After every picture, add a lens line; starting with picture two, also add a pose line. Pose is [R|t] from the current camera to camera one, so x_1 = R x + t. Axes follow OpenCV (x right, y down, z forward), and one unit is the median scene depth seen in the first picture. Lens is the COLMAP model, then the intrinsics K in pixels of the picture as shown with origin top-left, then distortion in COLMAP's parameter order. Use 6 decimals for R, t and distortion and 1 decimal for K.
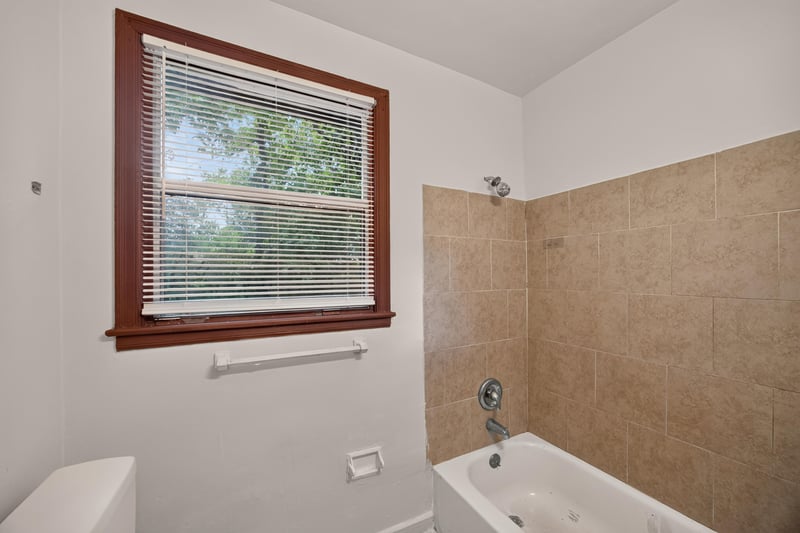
lens RADIAL K [[324.3, 0, 396.3], [0, 324.3, 265.7], [0, 0, 1]] dist [-0.000873, 0.007039]
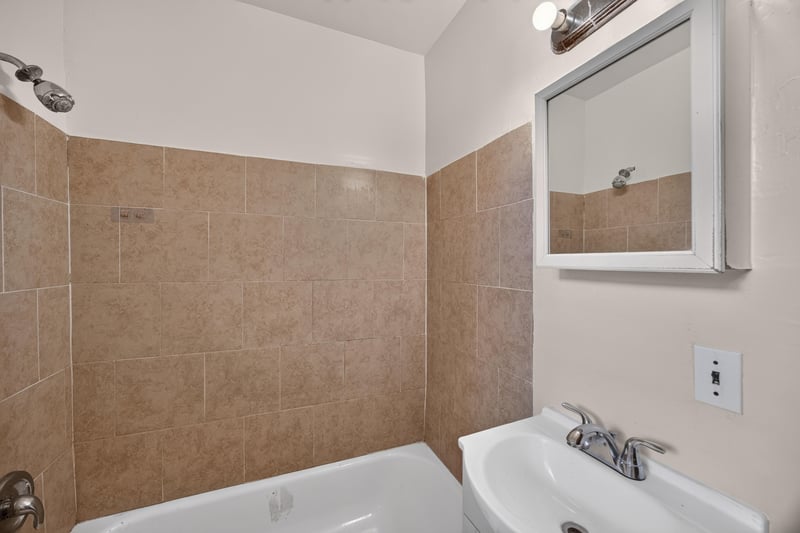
lens RADIAL K [[324.3, 0, 396.3], [0, 324.3, 265.7], [0, 0, 1]] dist [-0.000873, 0.007039]
pose [[0.085837, -0.002750, 0.996305, -0.173406], [-0.030914, 0.999507, 0.005422, 0.018855], [-0.995829, -0.031265, 0.085710, 0.458112]]
